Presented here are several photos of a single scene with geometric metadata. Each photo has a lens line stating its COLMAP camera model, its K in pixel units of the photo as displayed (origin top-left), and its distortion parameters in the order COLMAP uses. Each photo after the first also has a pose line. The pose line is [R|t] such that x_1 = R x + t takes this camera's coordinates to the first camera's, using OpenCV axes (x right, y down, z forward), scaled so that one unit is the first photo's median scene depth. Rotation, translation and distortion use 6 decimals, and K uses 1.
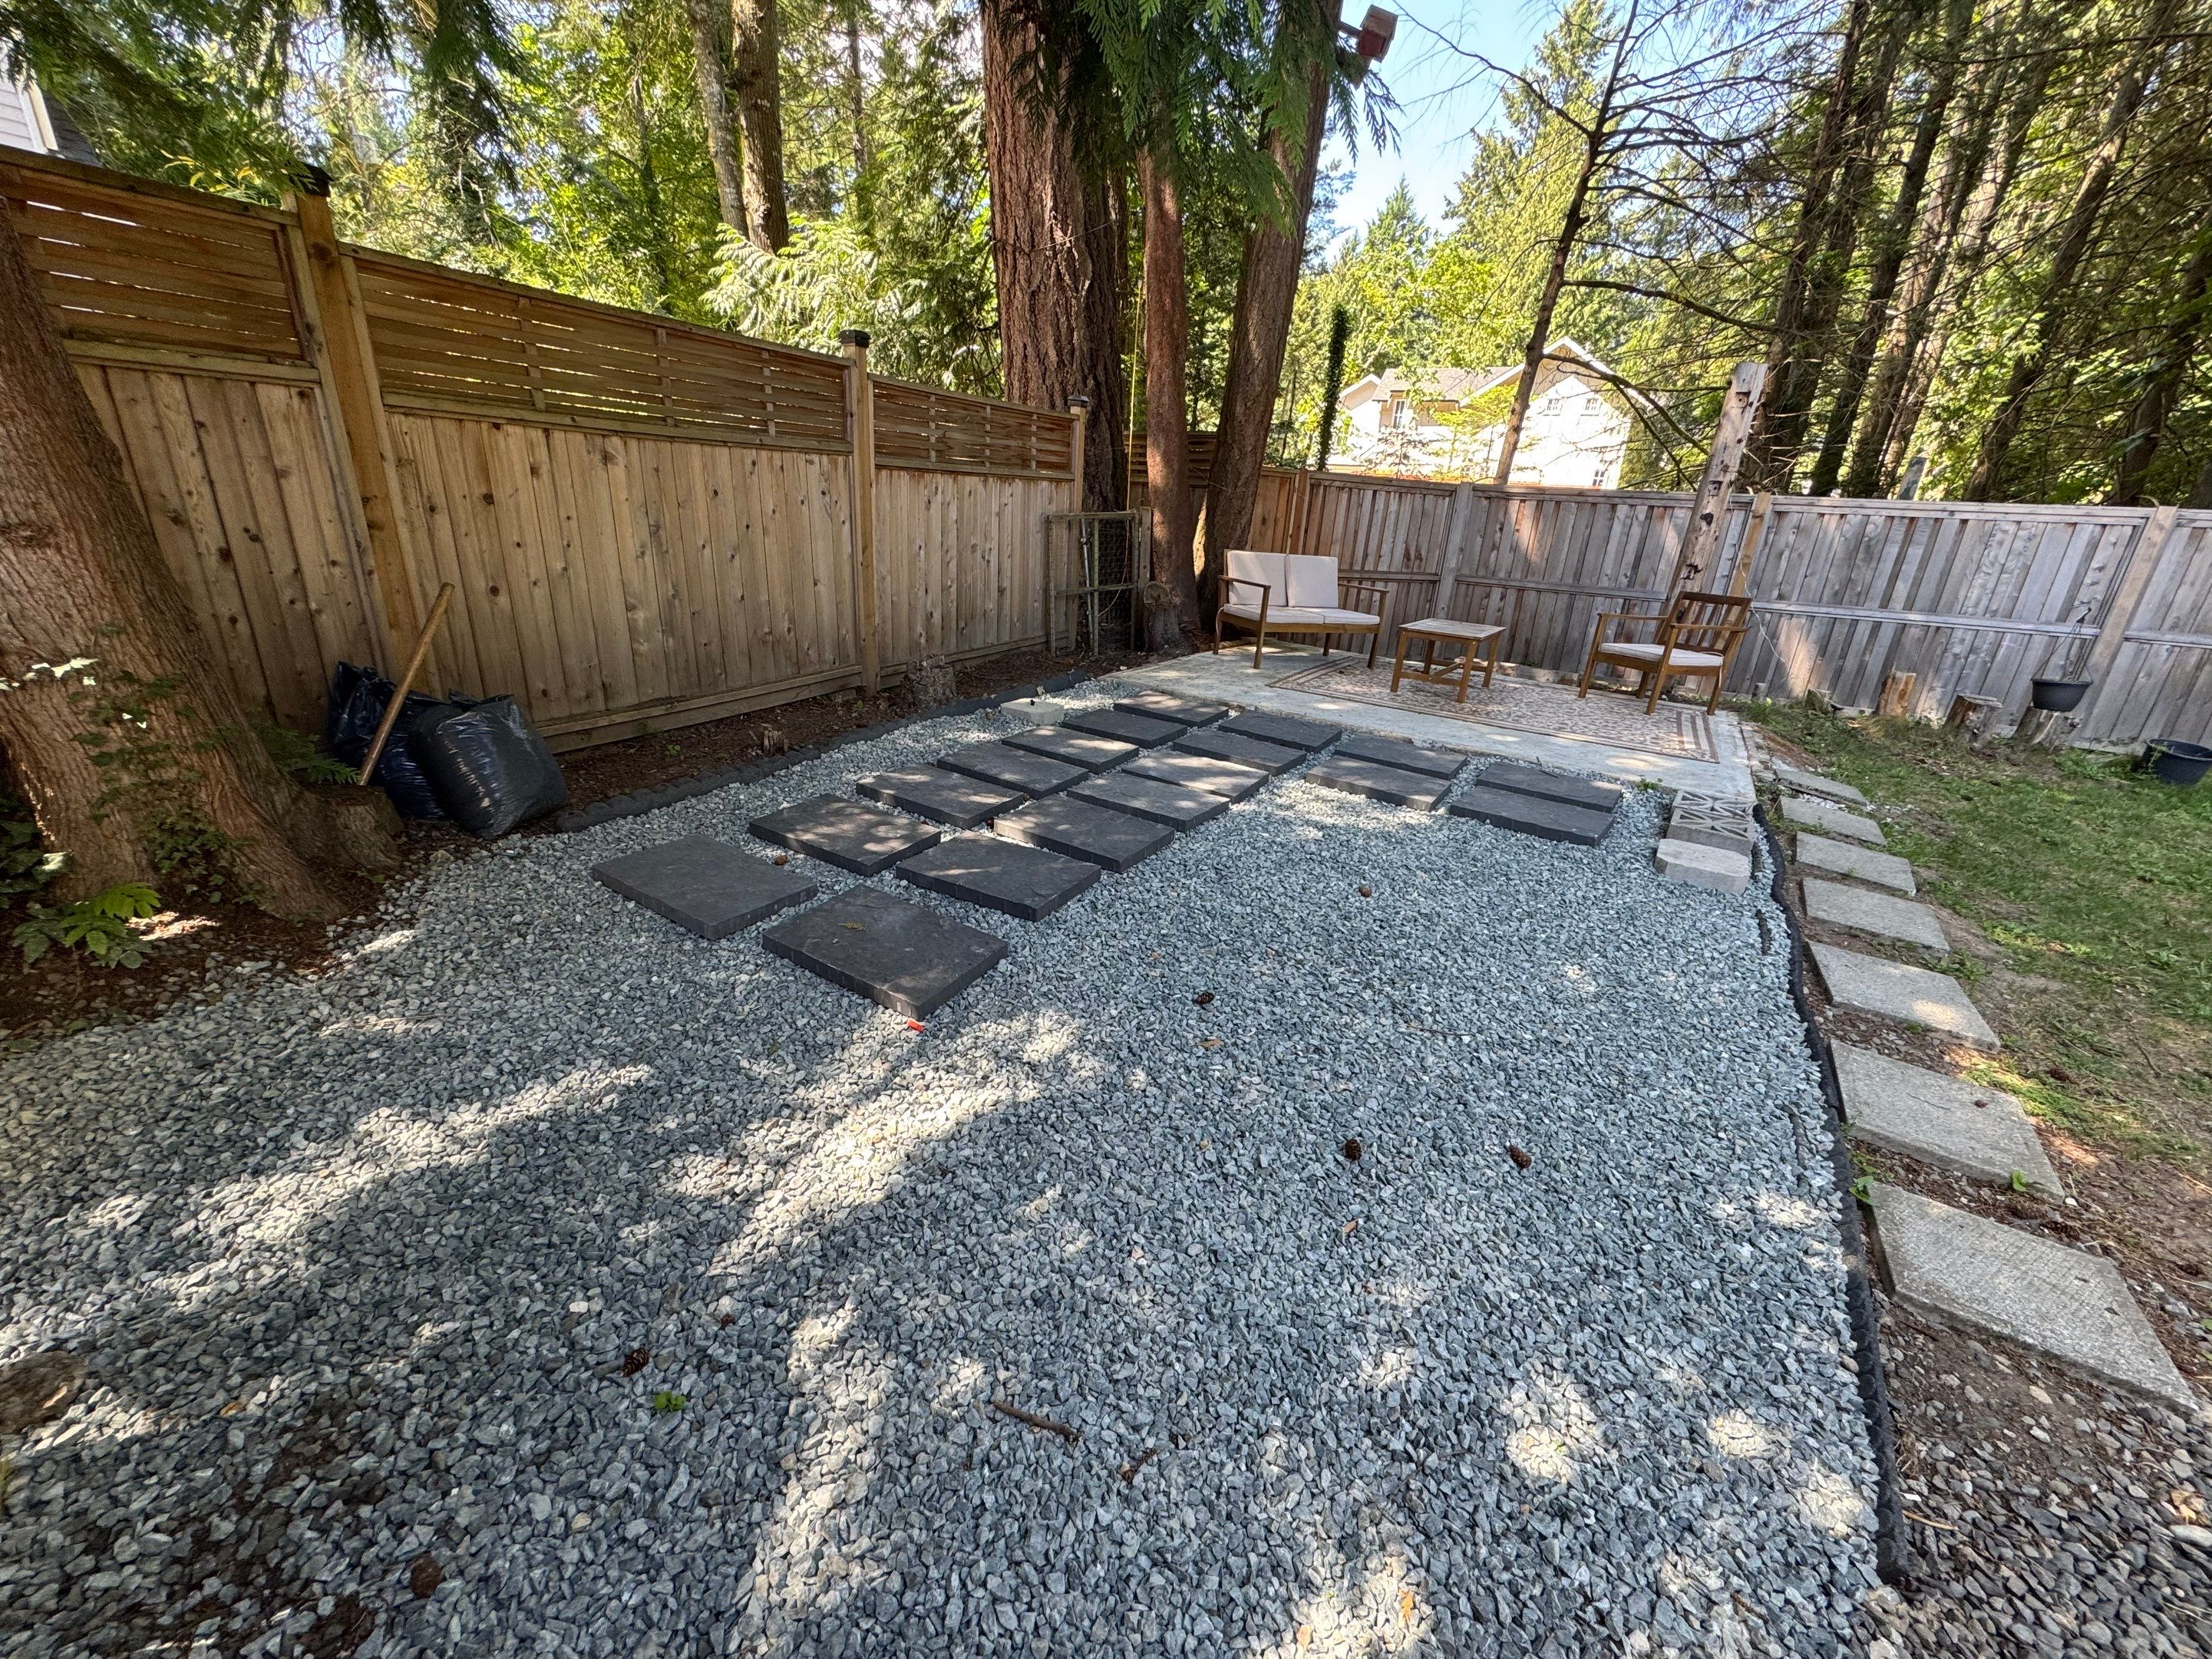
lens RADIAL K [[881.3, 0, 1106.0], [0, 881.3, 829.5], [0, 0, 1]] dist [-0.002434, 0.000226]
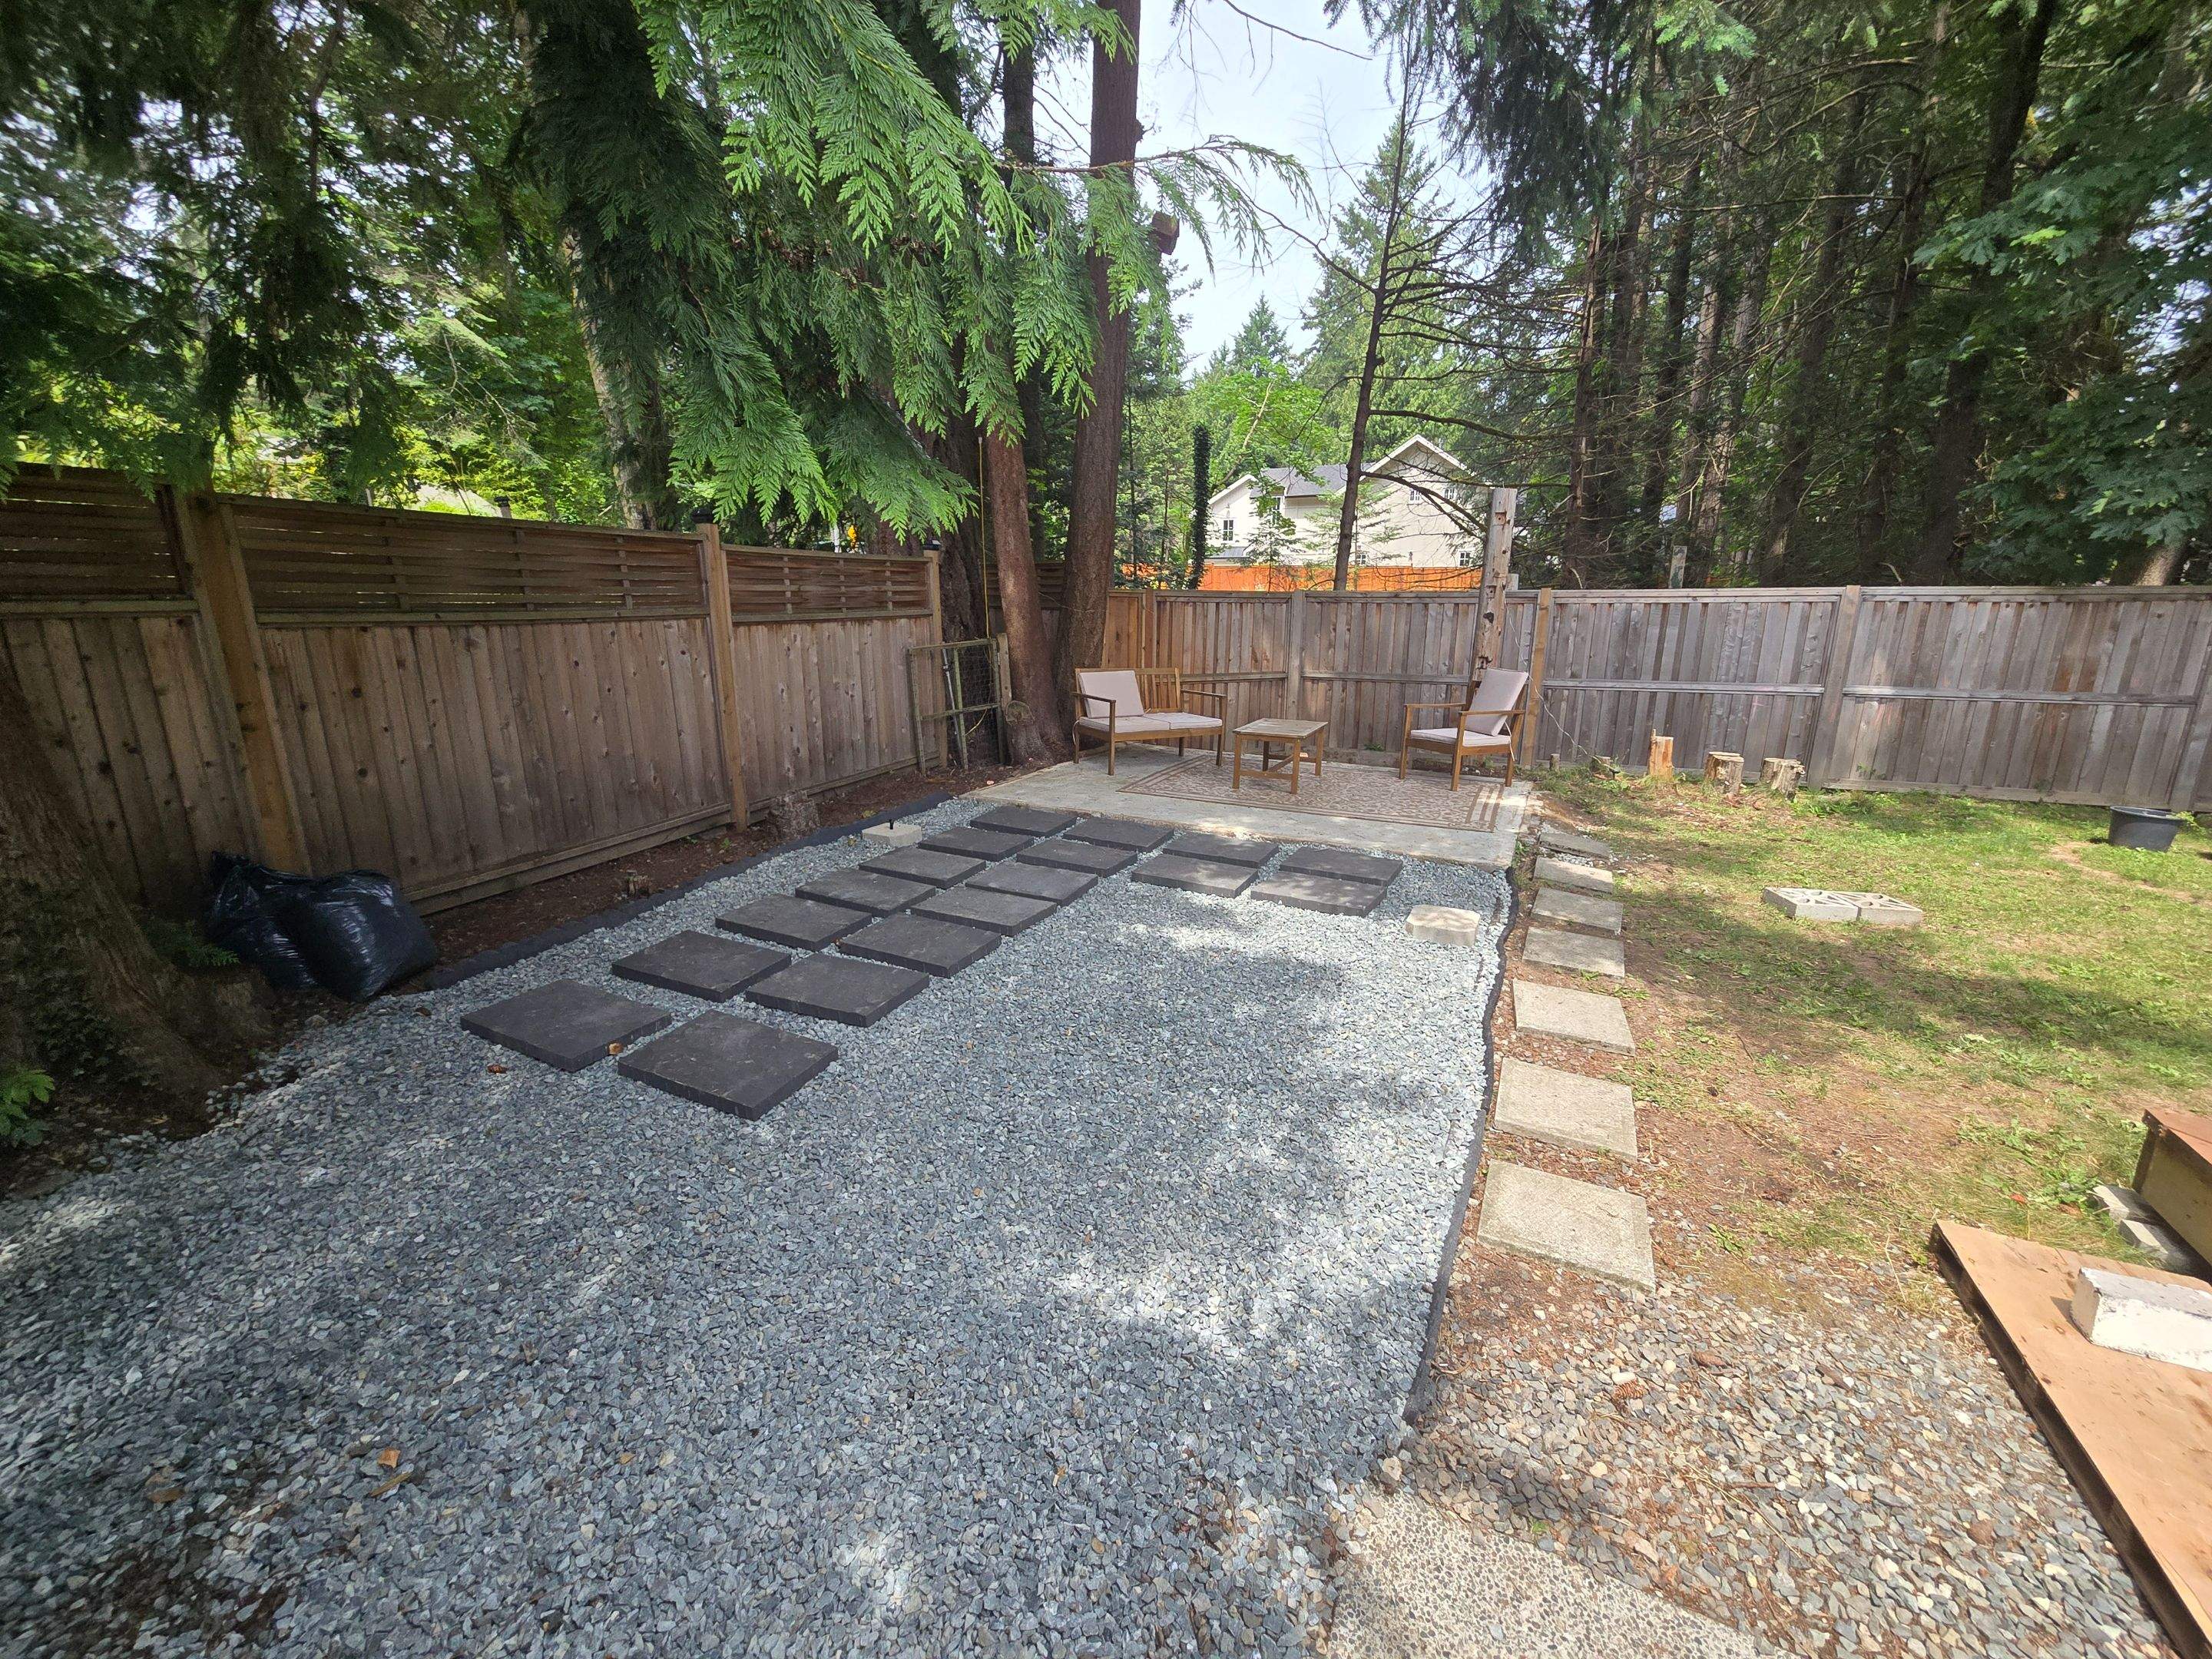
lens RADIAL K [[909.1, 0, 1117.3], [0, 909.1, 829.6], [0, 0, 1]] dist [0.002129, 0.000150]
pose [[0.992185, -0.080100, 0.095670, 0.119415], [0.089818, 0.990719, -0.102020, -0.001046], [-0.086610, 0.109815, 0.990171, -0.190260]]
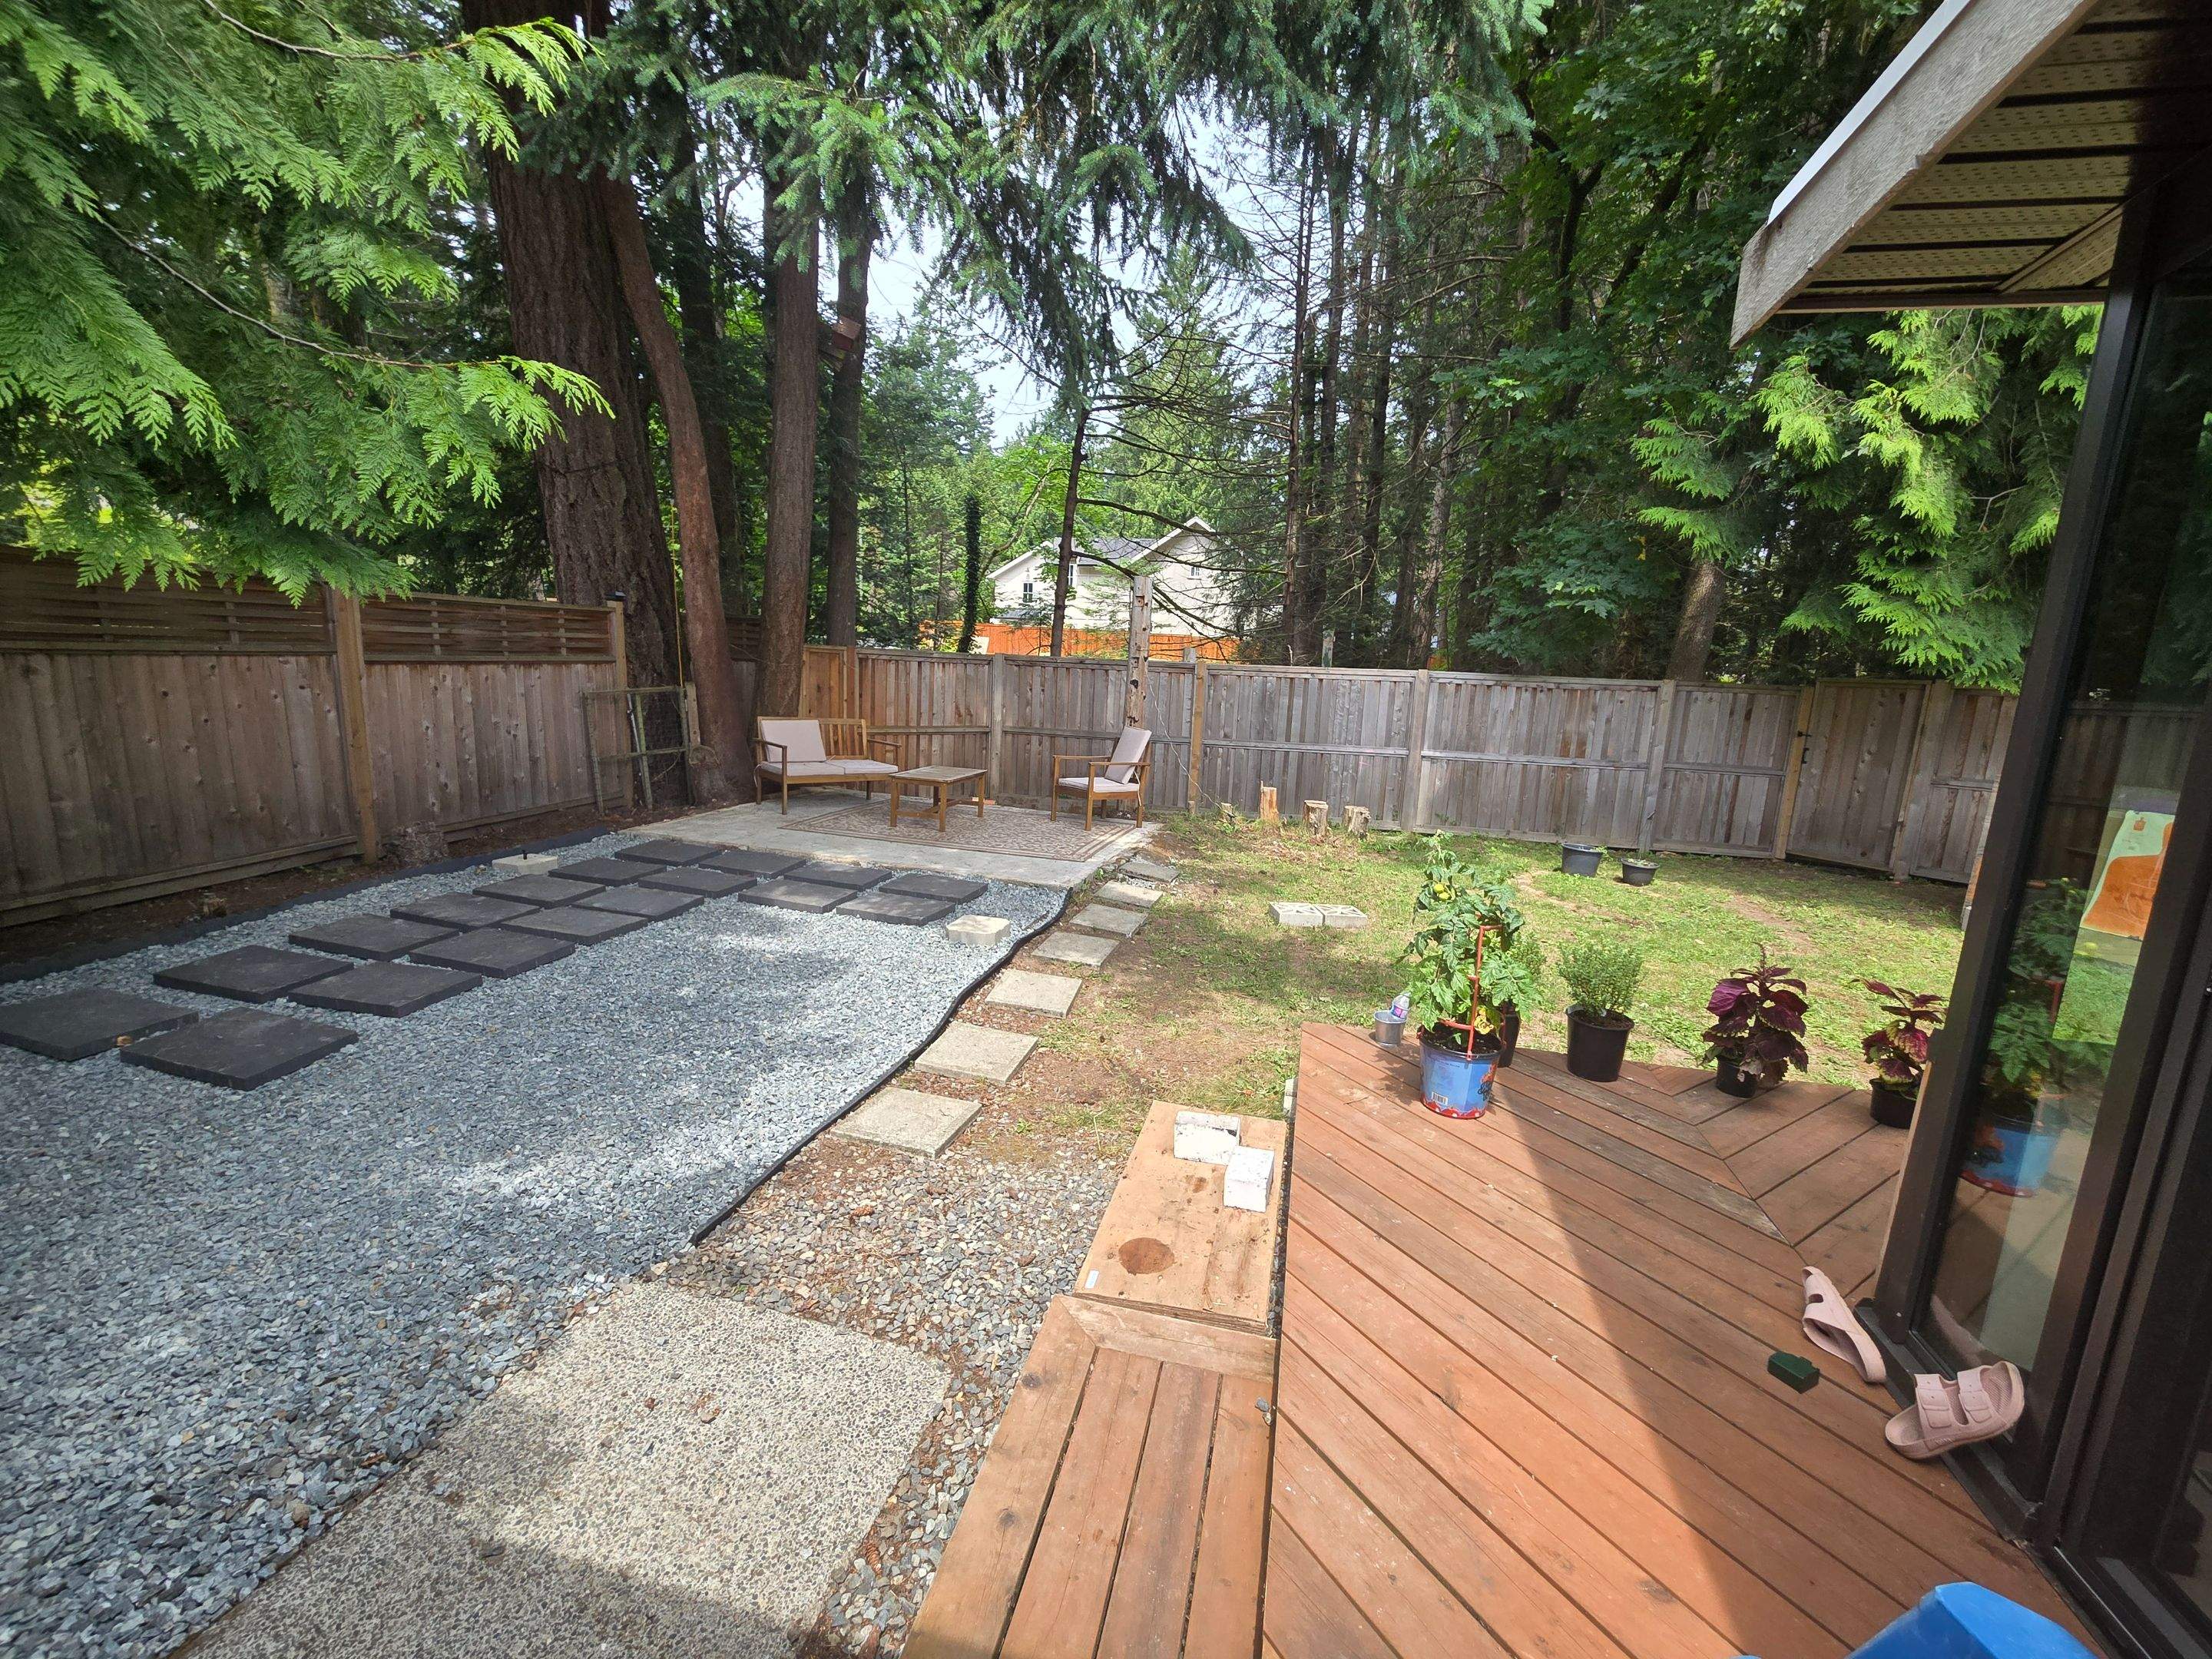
lens RADIAL K [[909.1, 0, 1117.3], [0, 909.1, 829.6], [0, 0, 1]] dist [0.002129, 0.000150]
pose [[0.954837, -0.068063, 0.289230, 0.442173], [0.113372, 0.983222, -0.142902, 0.111706], [-0.274651, 0.169239, 0.946533, -0.490352]]
